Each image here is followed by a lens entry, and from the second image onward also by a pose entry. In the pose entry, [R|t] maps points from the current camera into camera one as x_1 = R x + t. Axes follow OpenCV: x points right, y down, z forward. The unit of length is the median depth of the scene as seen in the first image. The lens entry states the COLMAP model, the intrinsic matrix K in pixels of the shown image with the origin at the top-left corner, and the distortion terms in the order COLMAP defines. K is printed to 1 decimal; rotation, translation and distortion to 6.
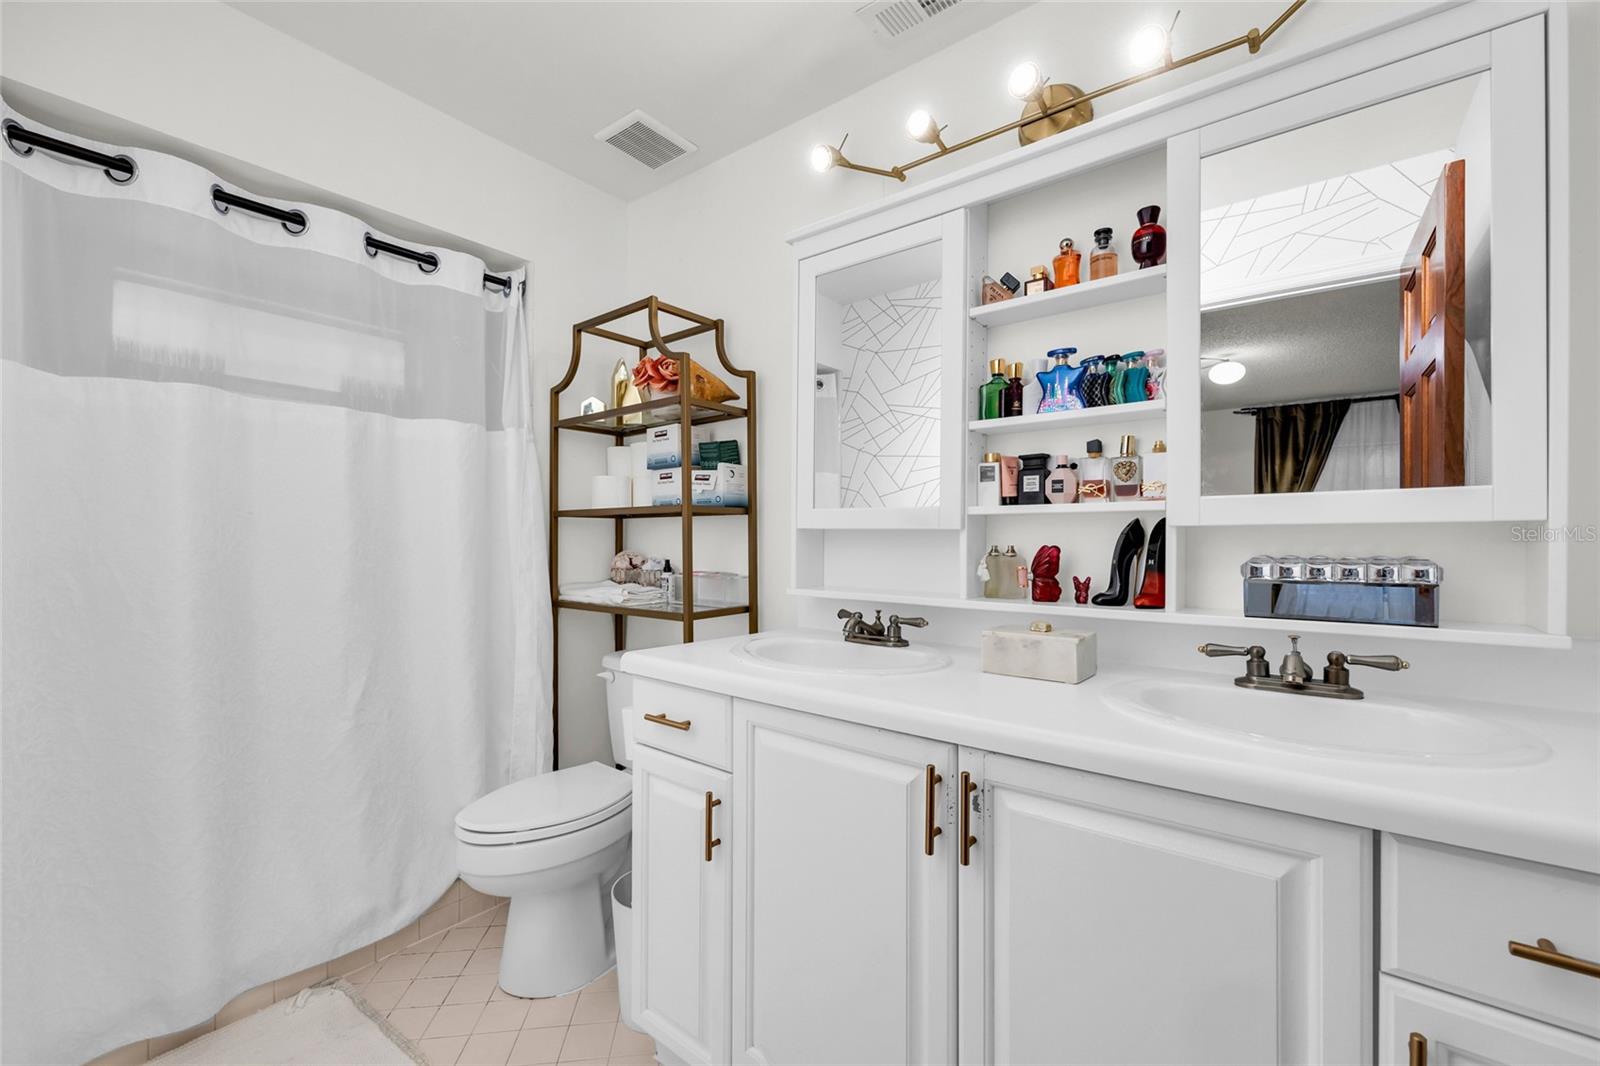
lens RADIAL K [[652.2, 0, 802.7], [0, 652.2, 532.6], [0, 0, 1]] dist [-0.033742, 0.012798]
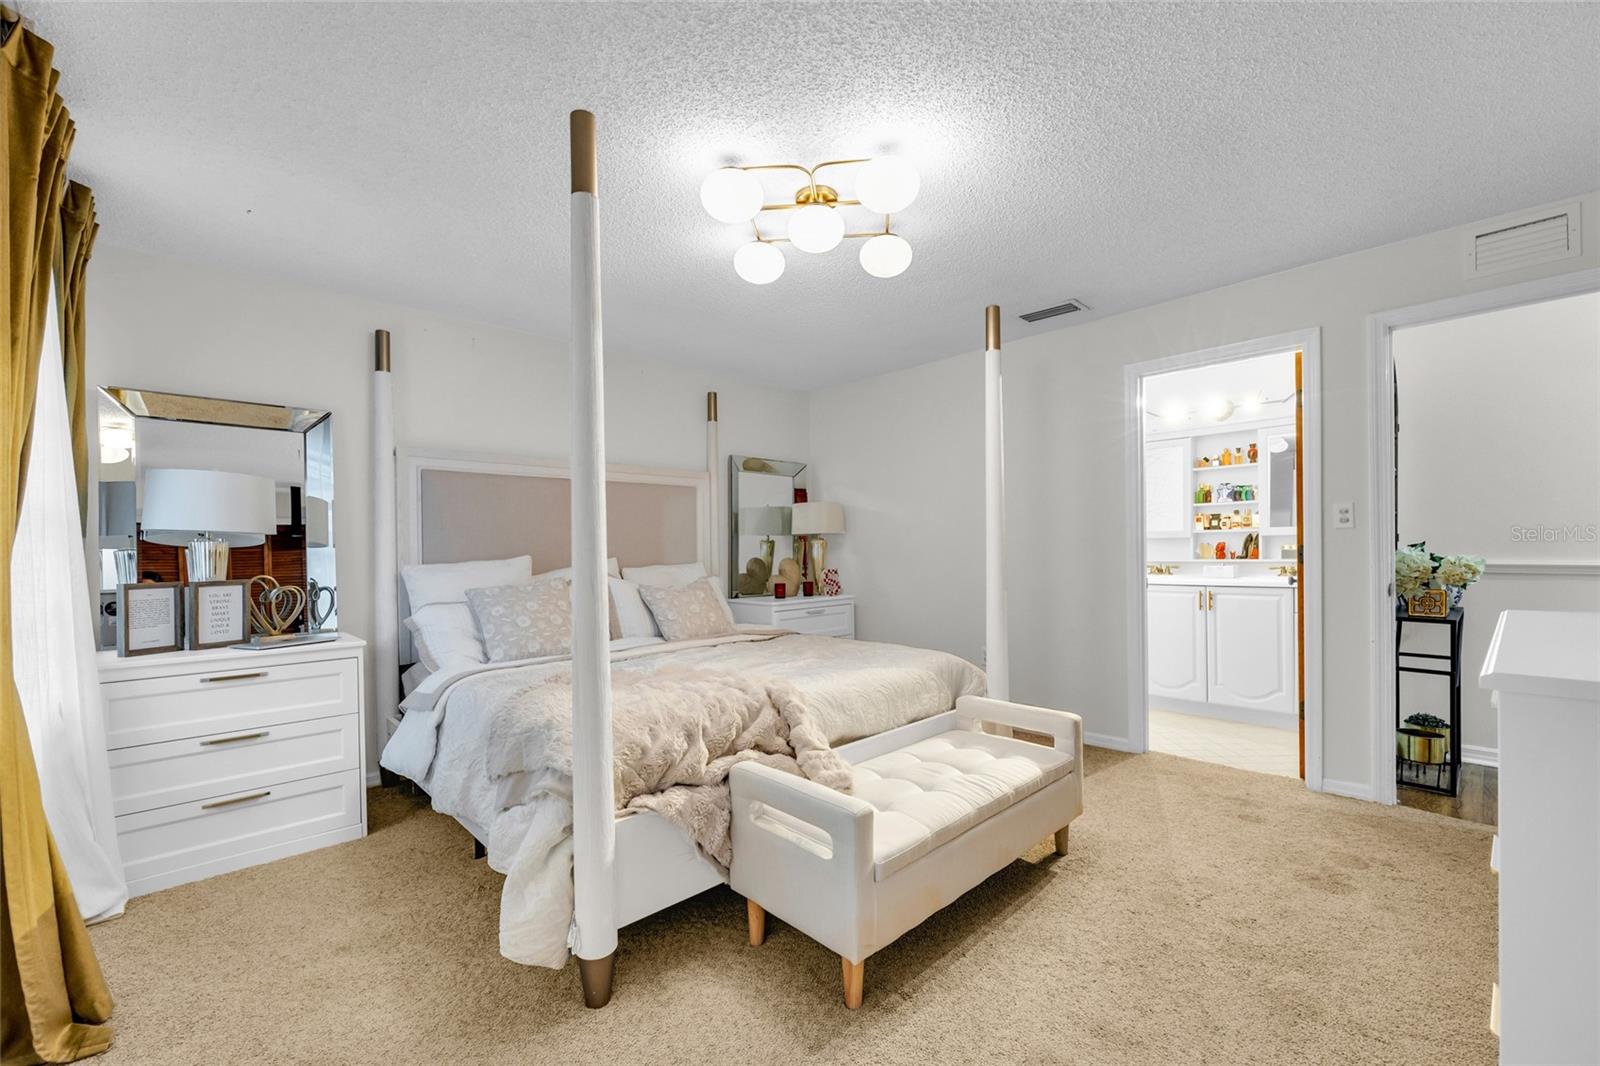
lens RADIAL K [[644.5, 0, 806.7], [0, 644.5, 539.7], [0, 0, 1]] dist [-0.000380, 0.000196]
pose [[0.988238, -0.013380, -0.152336, -1.225950], [0.012181, 0.999887, -0.008801, 0.011469], [0.152436, 0.006842, 0.988290, -2.603178]]
